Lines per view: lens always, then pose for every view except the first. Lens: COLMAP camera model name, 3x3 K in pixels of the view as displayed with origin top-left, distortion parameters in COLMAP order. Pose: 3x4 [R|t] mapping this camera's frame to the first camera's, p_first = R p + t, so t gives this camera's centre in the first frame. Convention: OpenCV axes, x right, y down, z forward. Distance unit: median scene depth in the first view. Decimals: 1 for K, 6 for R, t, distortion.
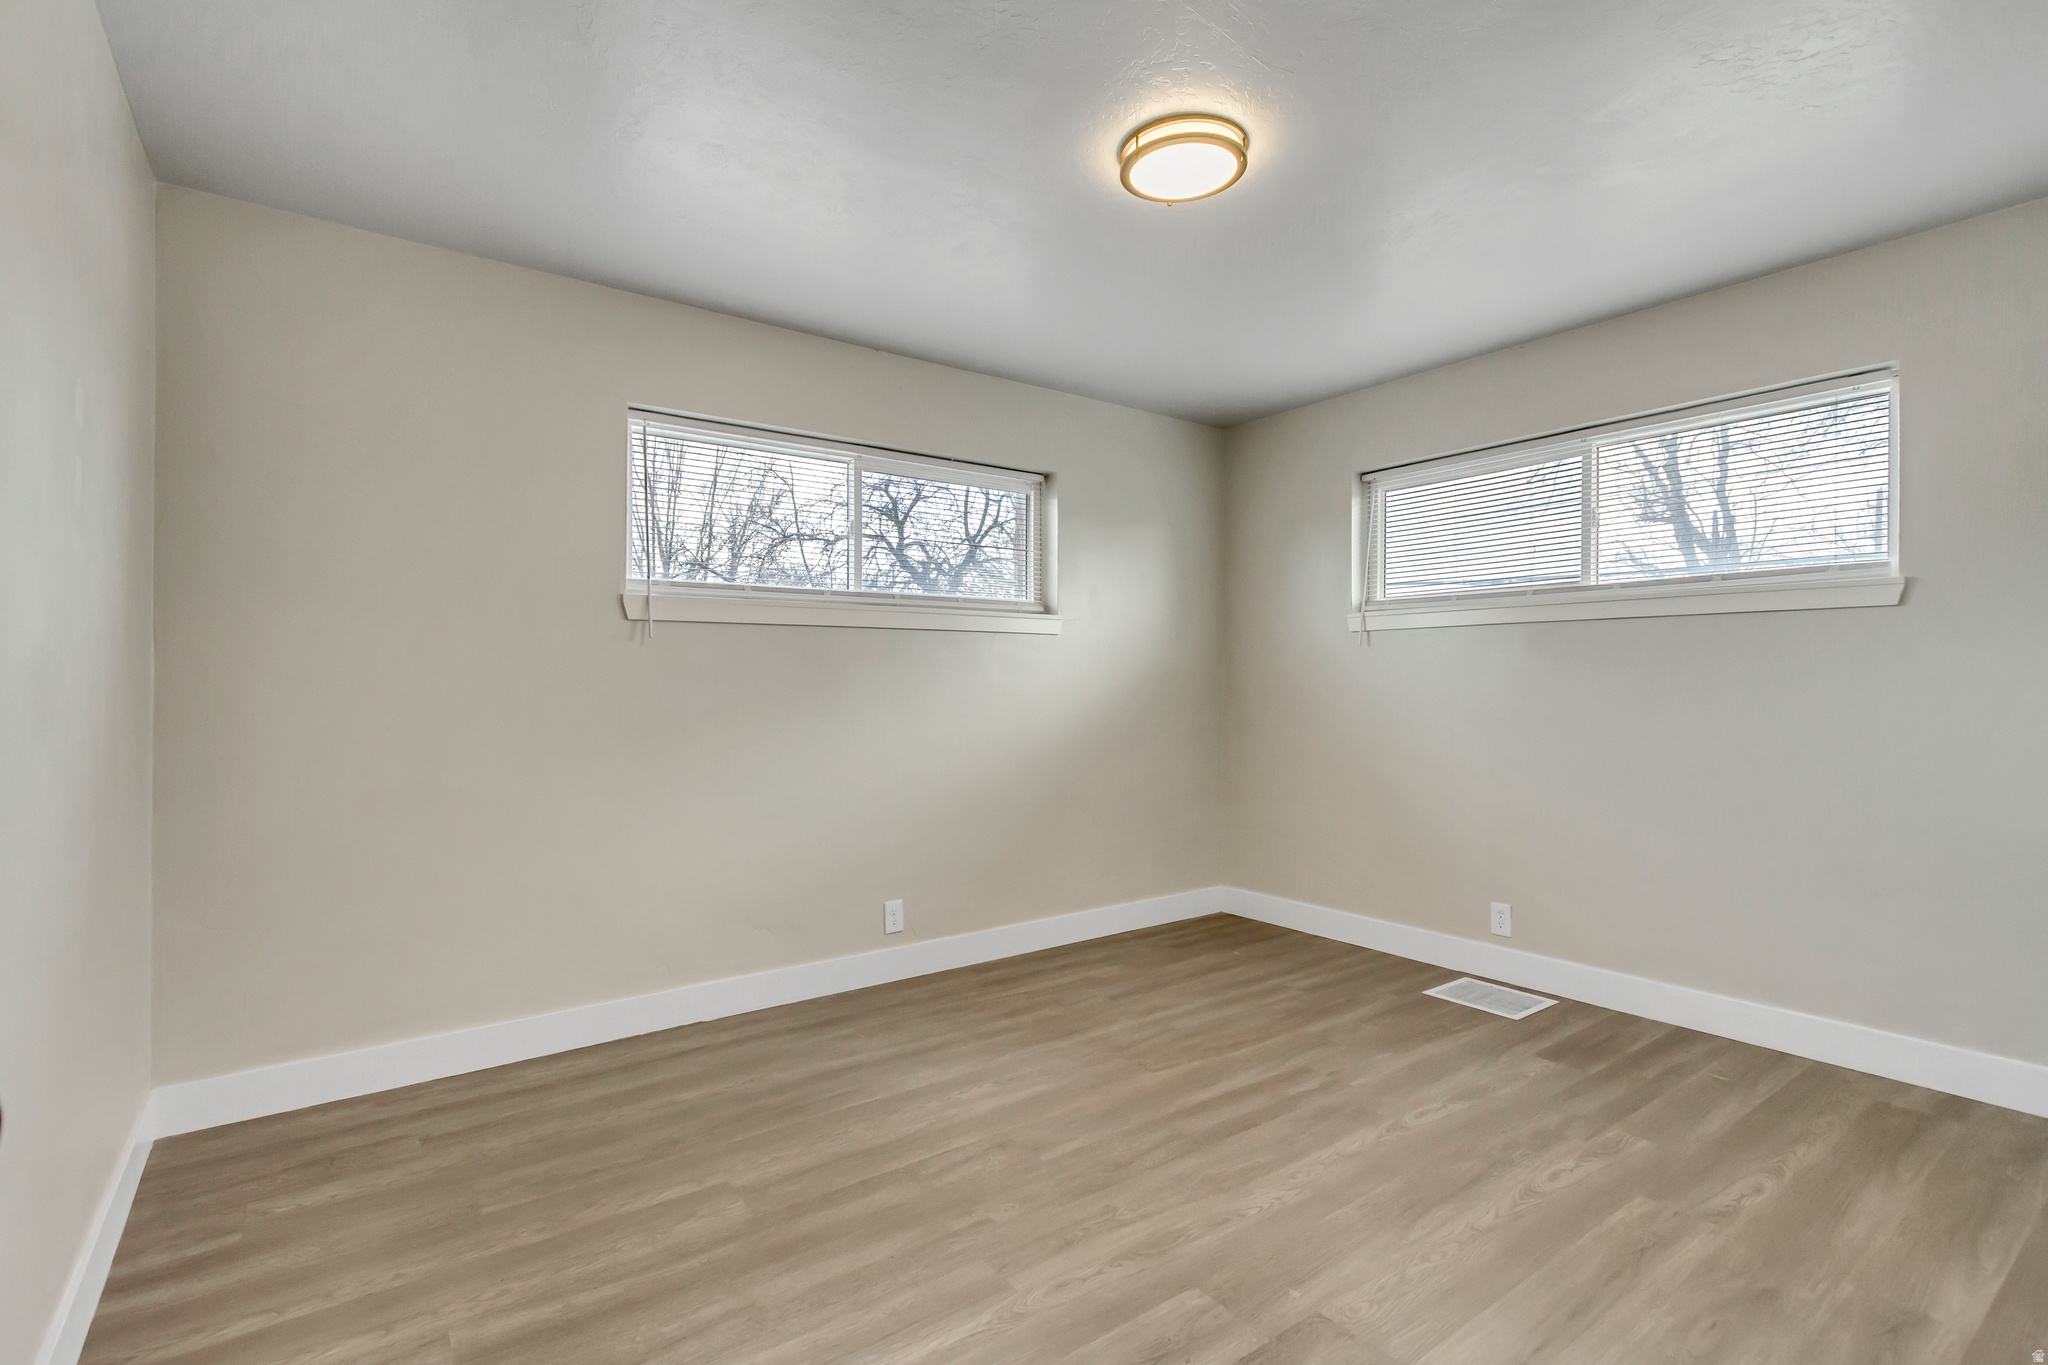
lens RADIAL K [[960.7, 0, 1021.0], [0, 960.7, 680.6], [0, 0, 1]] dist [0.010625, -0.003883]
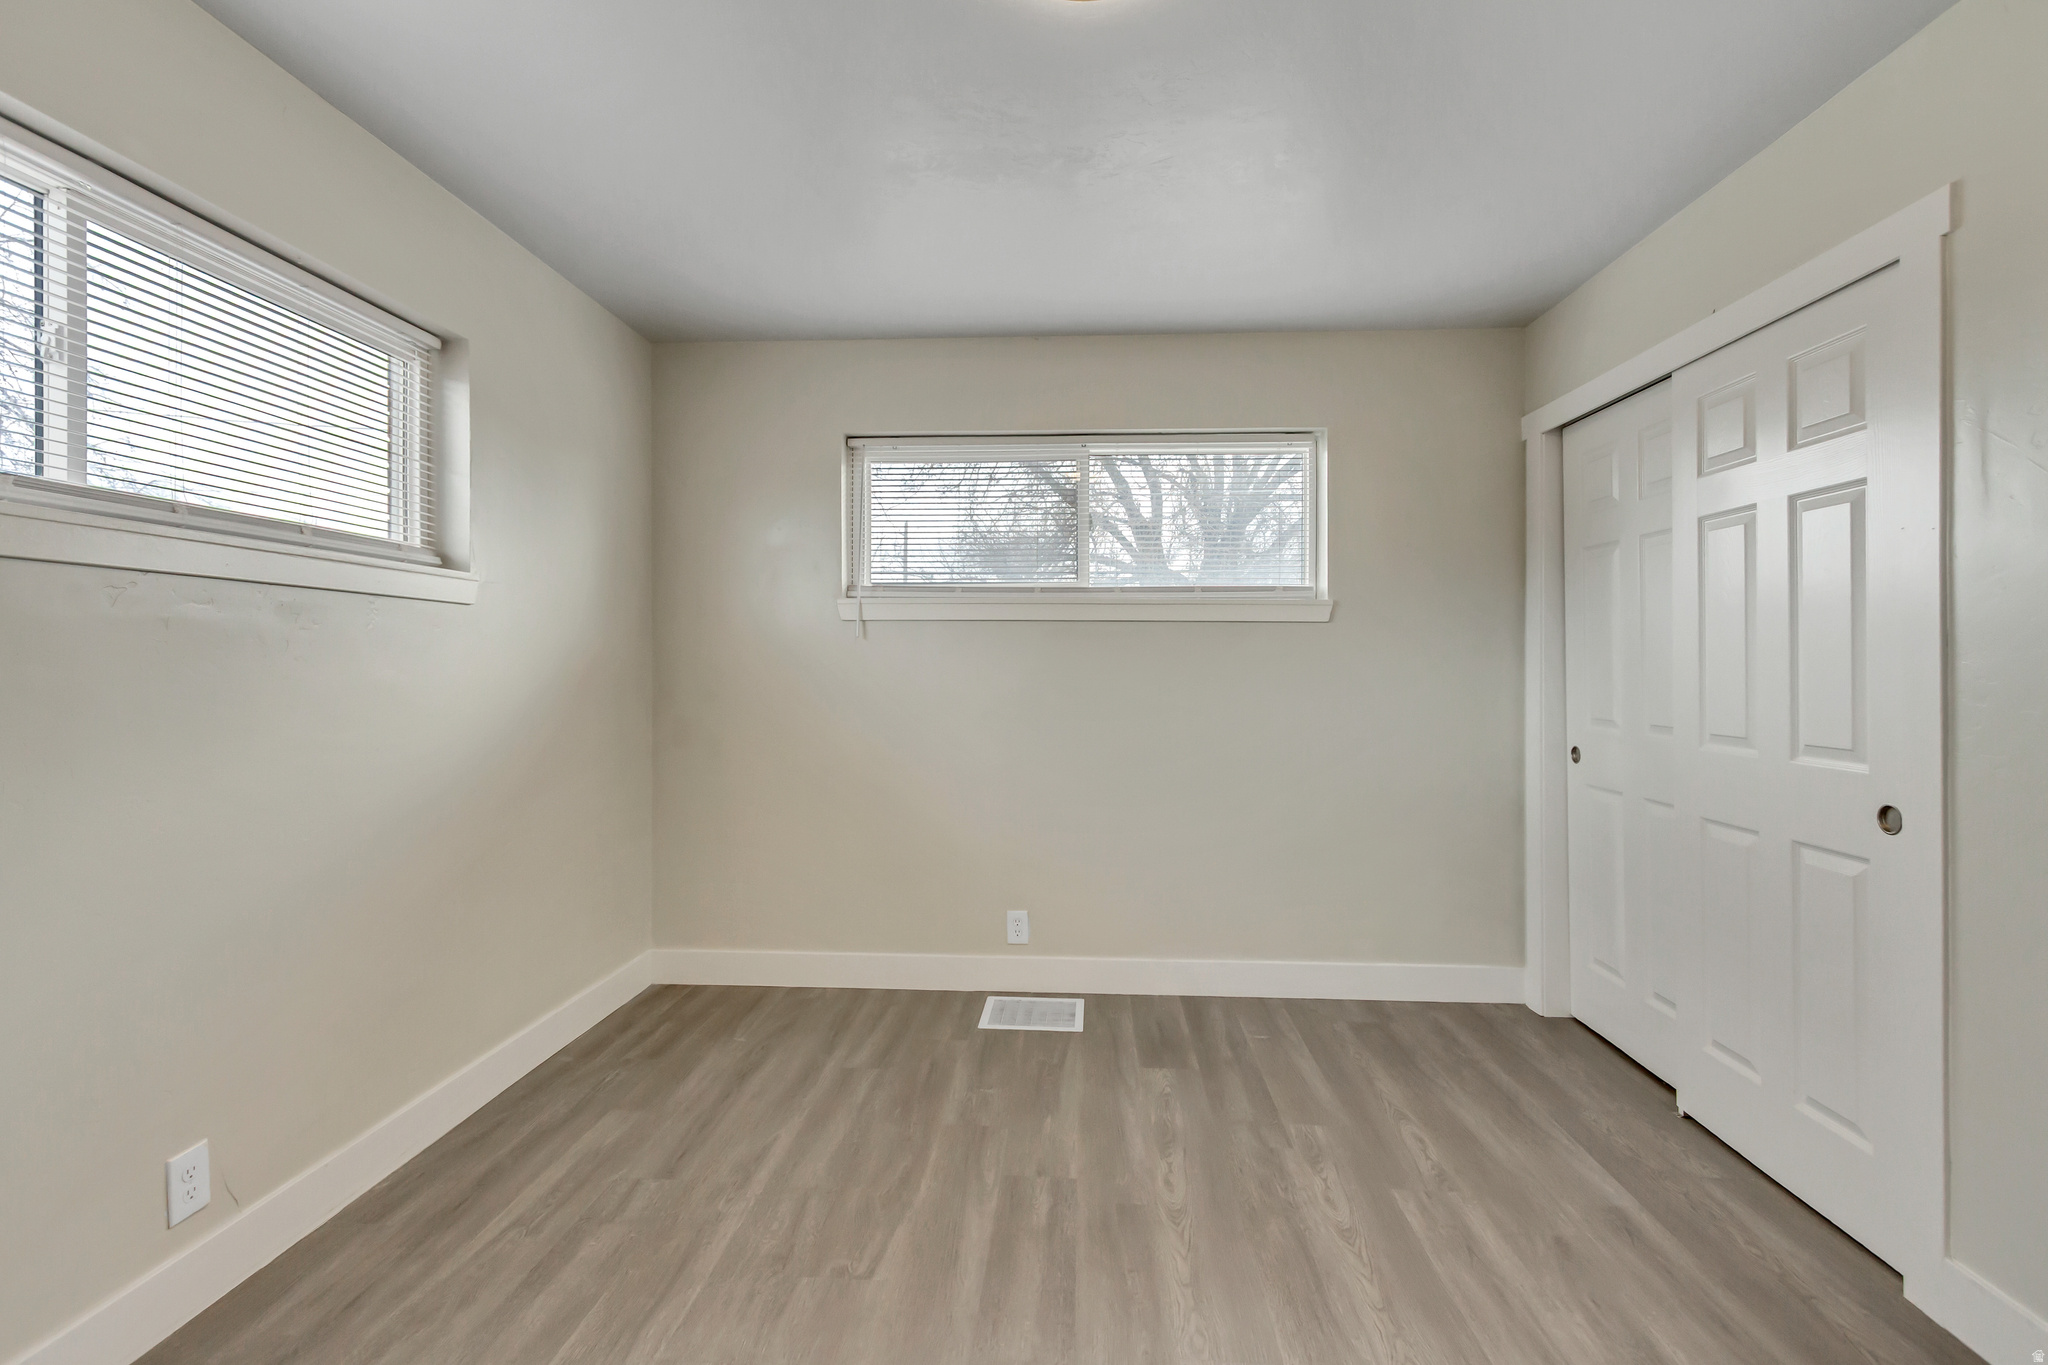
lens RADIAL K [[960.7, 0, 1021.5], [0, 960.7, 663.6], [0, 0, 1]] dist [0.010625, -0.003883]
pose [[0.637779, 0.008371, 0.770174, -0.257422], [-0.008381, 0.999957, -0.003928, -0.012456], [-0.770174, -0.003950, 0.637821, 0.409892]]
